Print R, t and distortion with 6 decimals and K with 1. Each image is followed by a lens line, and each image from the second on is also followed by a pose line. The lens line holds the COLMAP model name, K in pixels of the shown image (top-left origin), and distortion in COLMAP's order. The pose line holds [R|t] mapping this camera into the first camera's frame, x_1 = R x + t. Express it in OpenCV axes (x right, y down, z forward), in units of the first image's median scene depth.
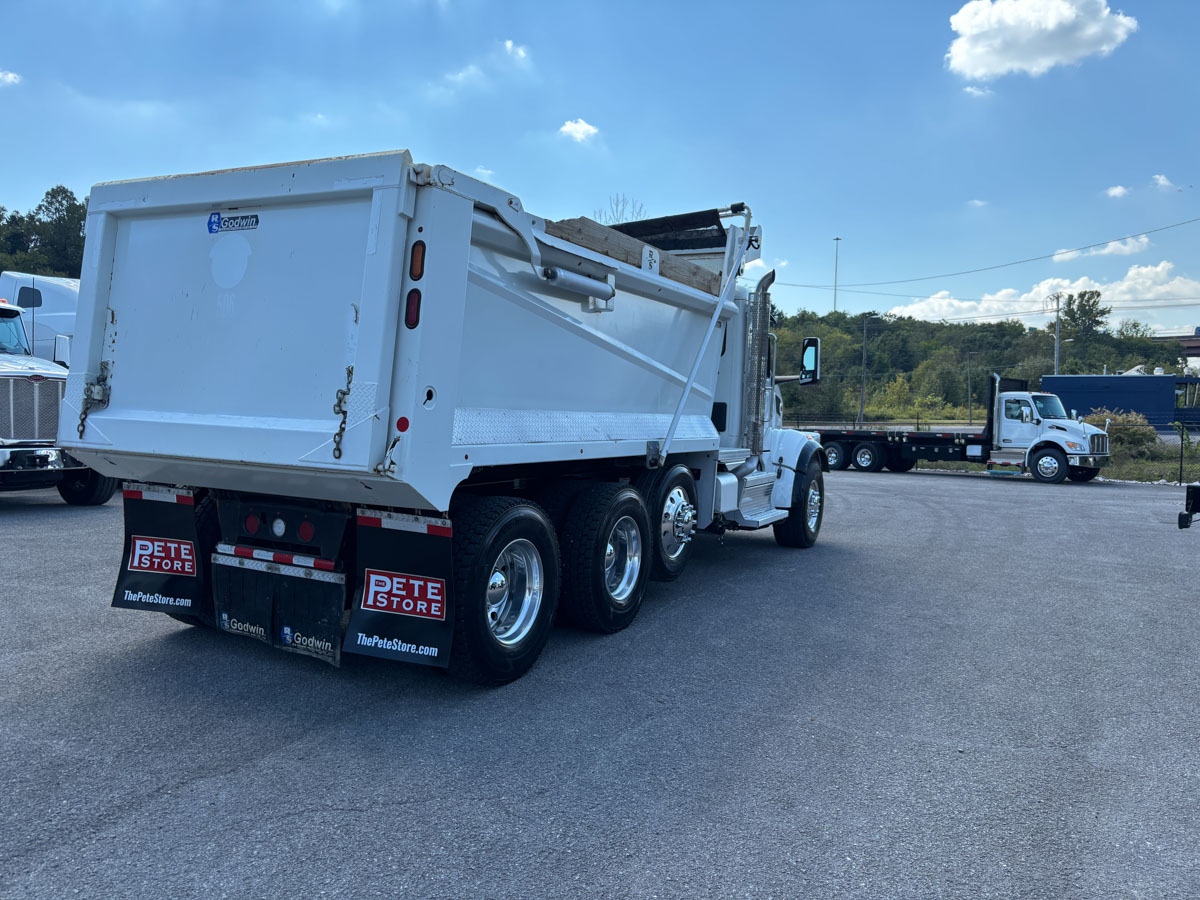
lens RADIAL K [[918.7, 0, 598.9], [0, 918.7, 453.3], [0, 0, 1]] dist [0.040124, -0.051166]
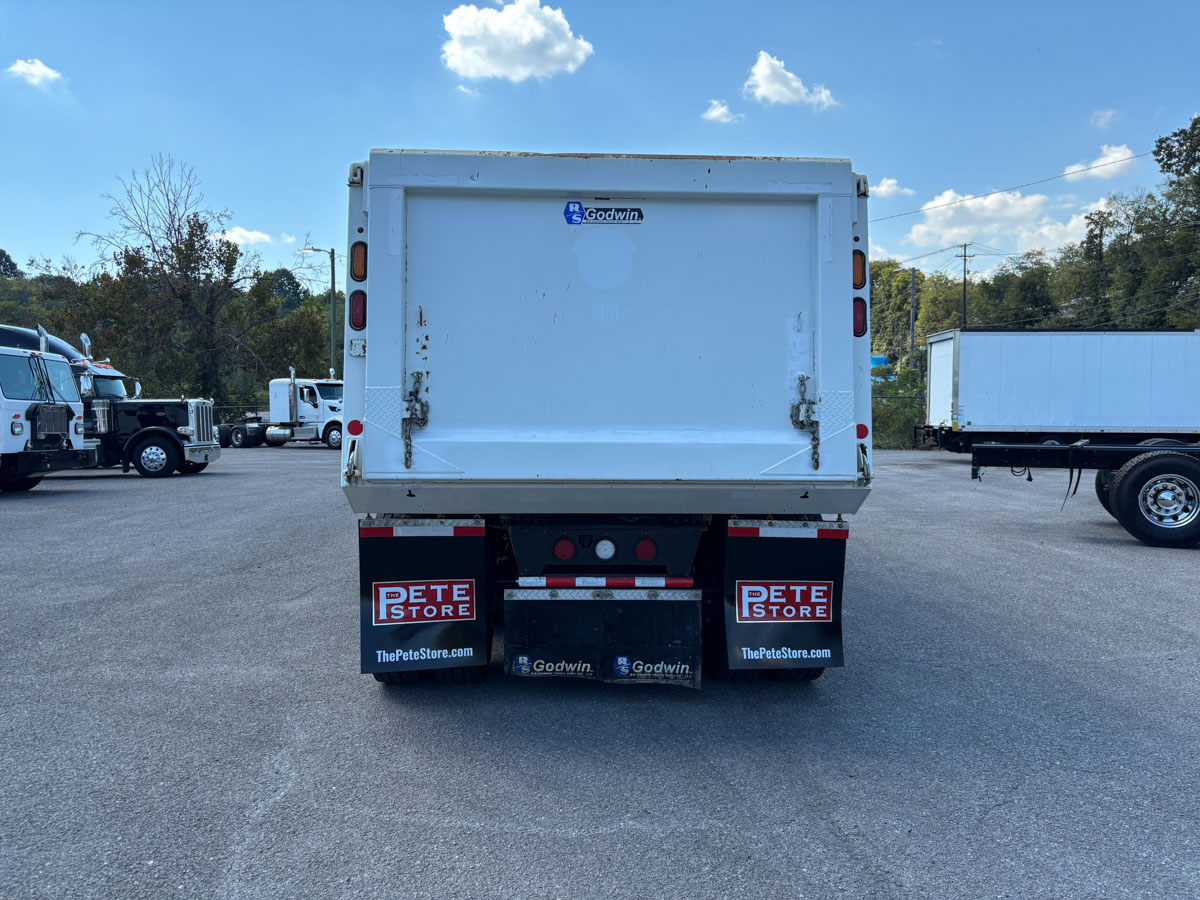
lens RADIAL K [[918.7, 0, 597.7], [0, 918.7, 441.6], [0, 0, 1]] dist [0.040124, -0.051166]
pose [[0.870159, -0.055079, 0.489683, -0.801258], [0.051348, 0.998459, 0.021061, -0.046585], [-0.490088, 0.006818, 0.871646, 0.215198]]
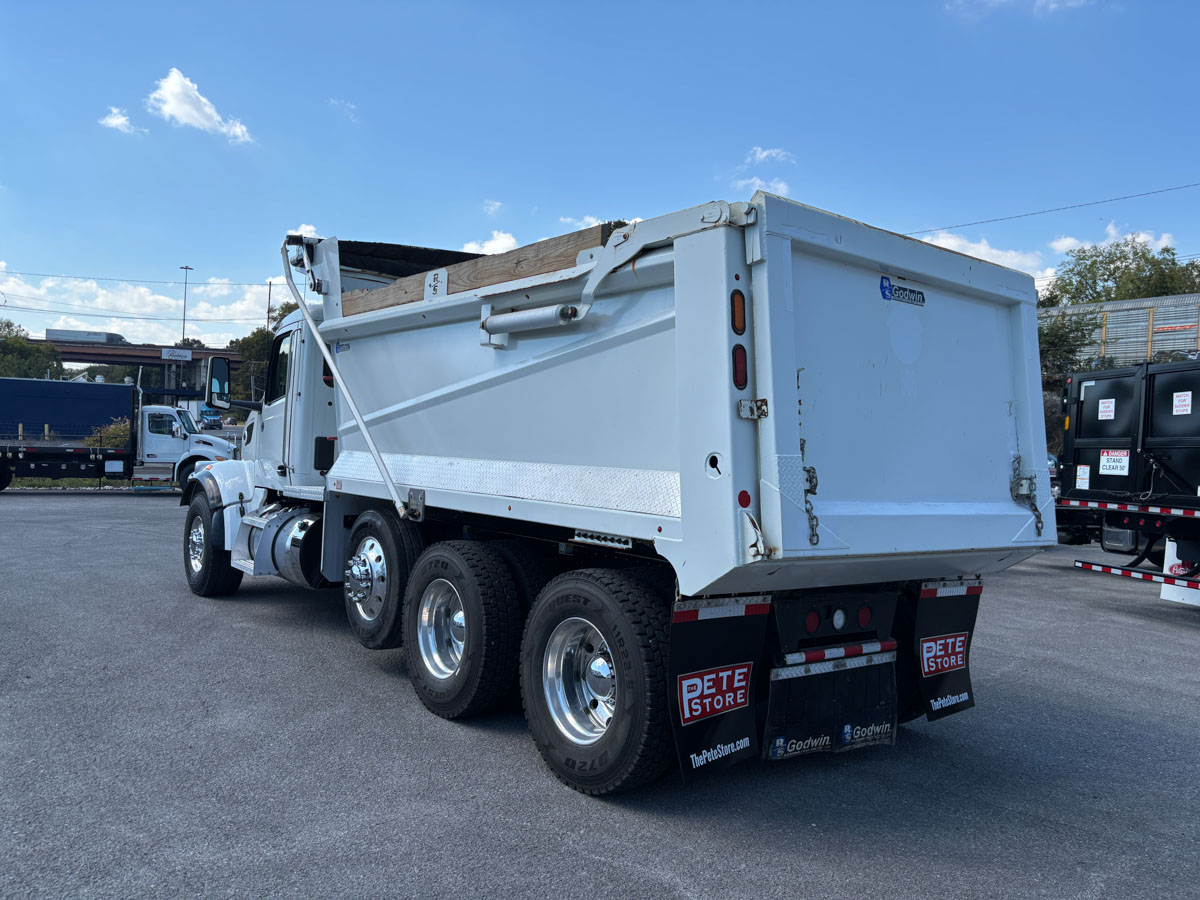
lens RADIAL K [[918.7, 0, 593.5], [0, 918.7, 446.7], [0, 0, 1]] dist [0.040124, -0.051166]
pose [[0.427853, -0.011499, 0.903775, -1.289532], [0.017824, 0.999832, 0.004283, -0.099711], [-0.903673, 0.014276, 0.427986, 0.836869]]
